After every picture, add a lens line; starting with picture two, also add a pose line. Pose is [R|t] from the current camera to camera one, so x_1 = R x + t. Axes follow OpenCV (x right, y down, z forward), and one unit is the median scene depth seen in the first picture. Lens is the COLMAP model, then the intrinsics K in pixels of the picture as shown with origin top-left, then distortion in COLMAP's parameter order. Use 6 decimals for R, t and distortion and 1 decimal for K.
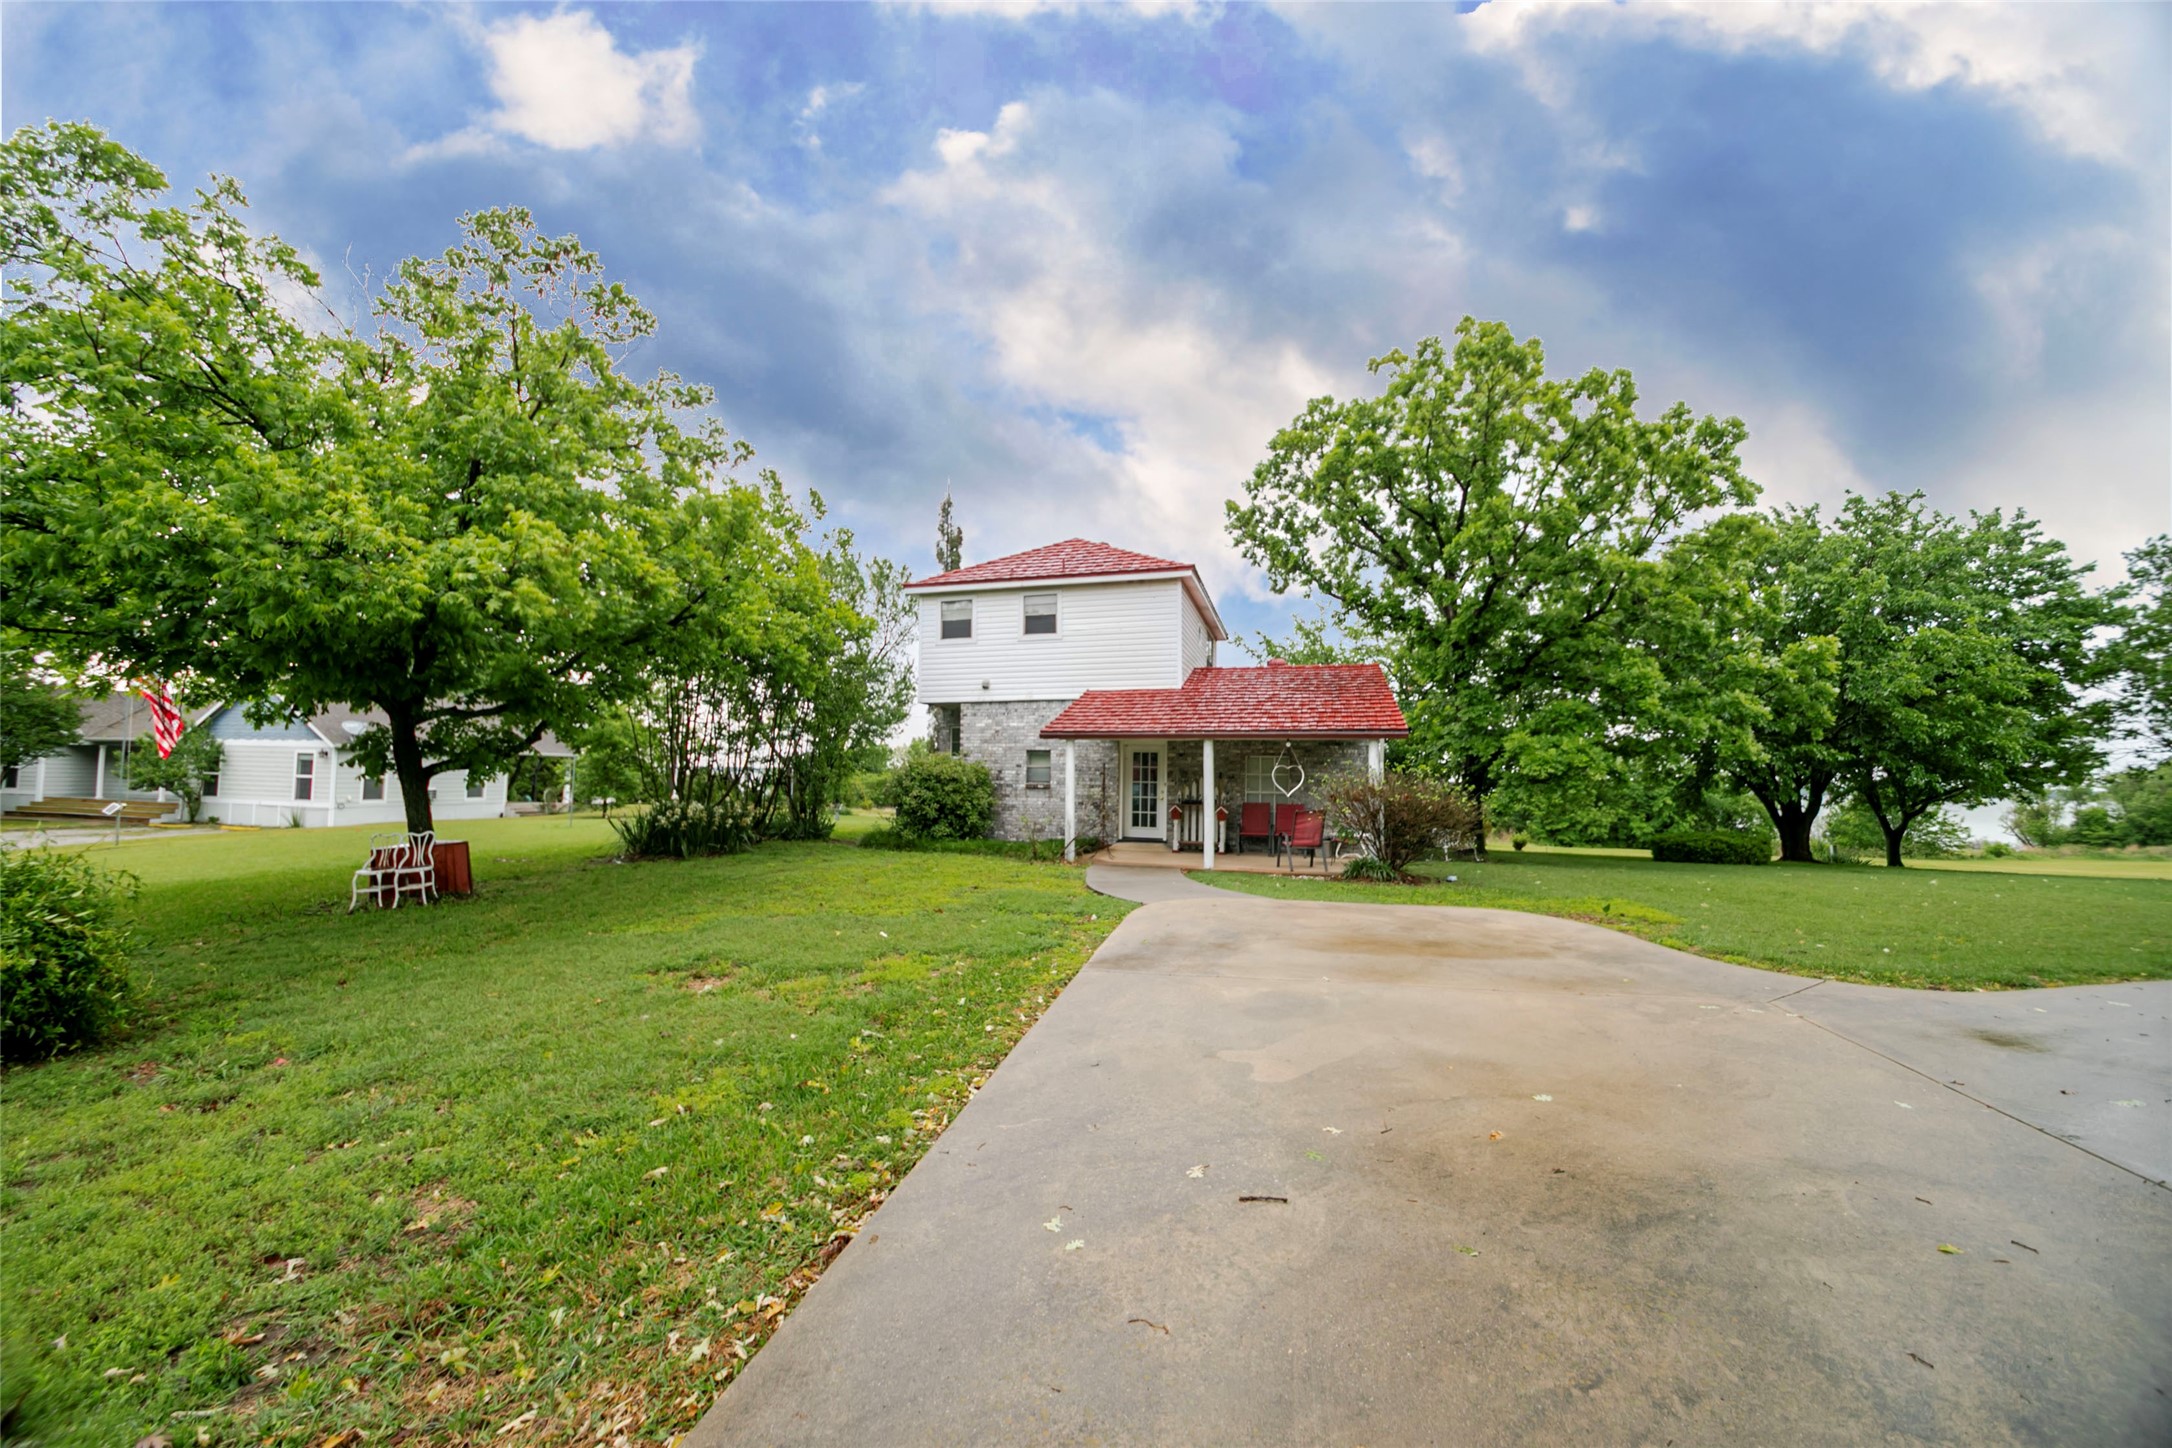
lens RADIAL K [[841.9, 0, 1079.1], [0, 841.9, 730.9], [0, 0, 1]] dist [-0.020222, -0.001145]
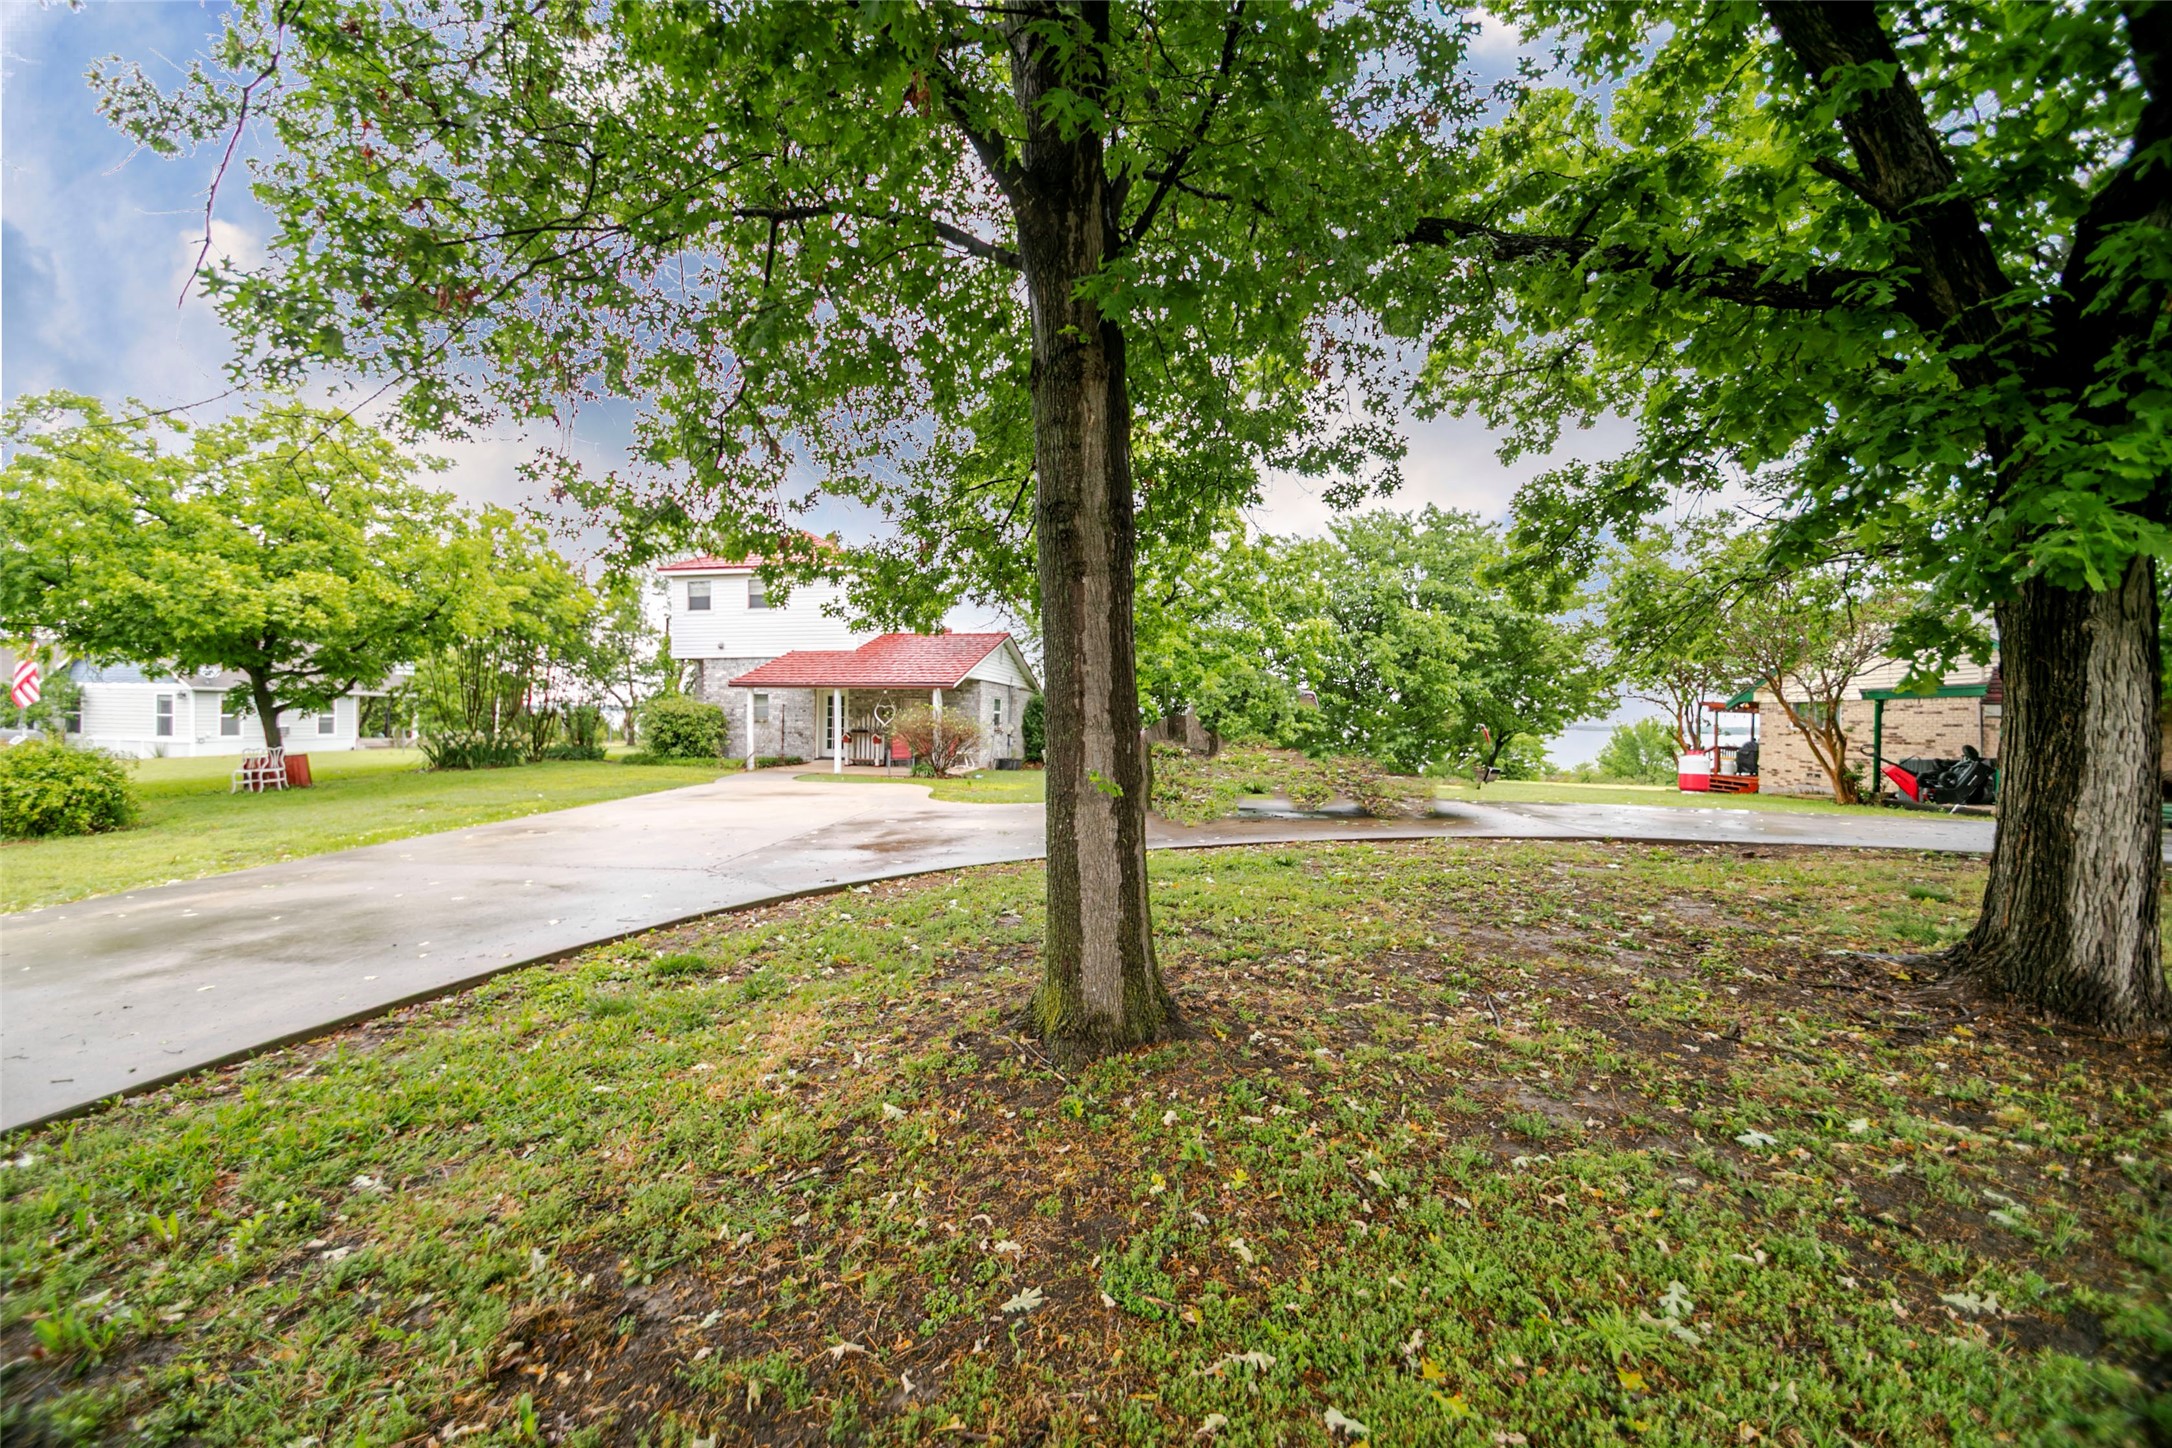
lens RADIAL K [[841.9, 0, 1079.6], [0, 841.9, 737.3], [0, 0, 1]] dist [-0.020222, -0.001145]
pose [[0.994681, -0.002907, 0.102961, 0.340044], [-0.005302, 0.996832, 0.079363, -0.018601], [-0.102865, -0.079486, 0.991514, -0.425974]]
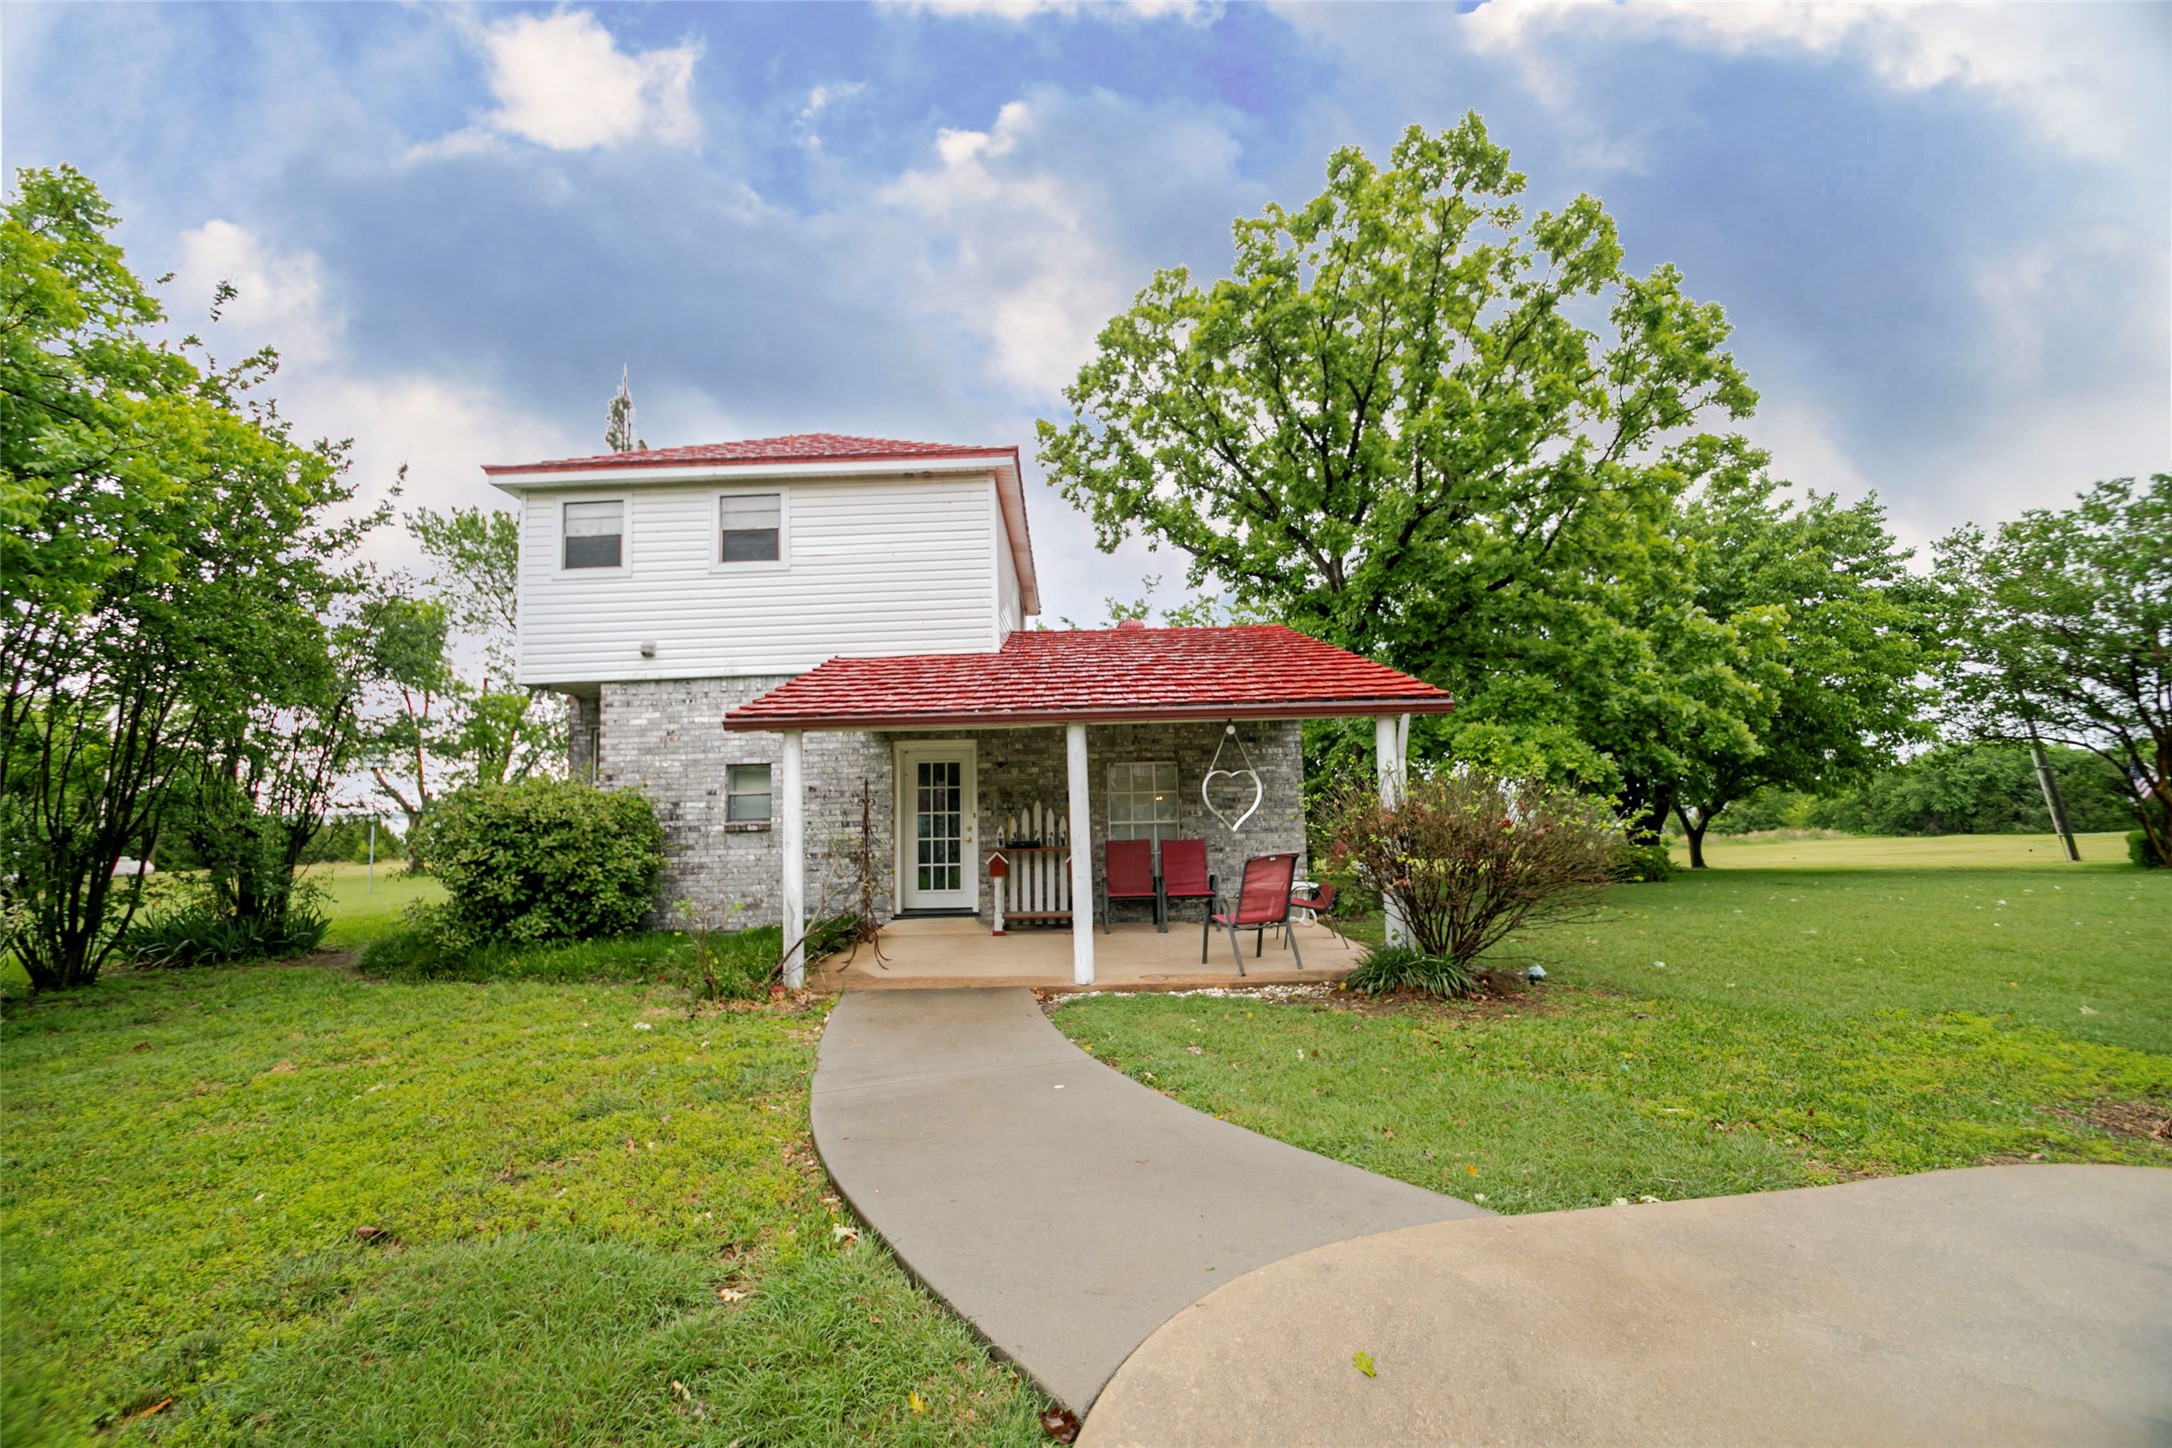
lens RADIAL K [[841.9, 0, 1089.7], [0, 841.9, 727.0], [0, 0, 1]] dist [-0.020222, -0.001145]
pose [[0.959923, -0.013097, 0.279956, 0.015453], [0.023316, 0.999177, -0.033204, 0.022987], [-0.279291, 0.038401, 0.959438, 0.408046]]
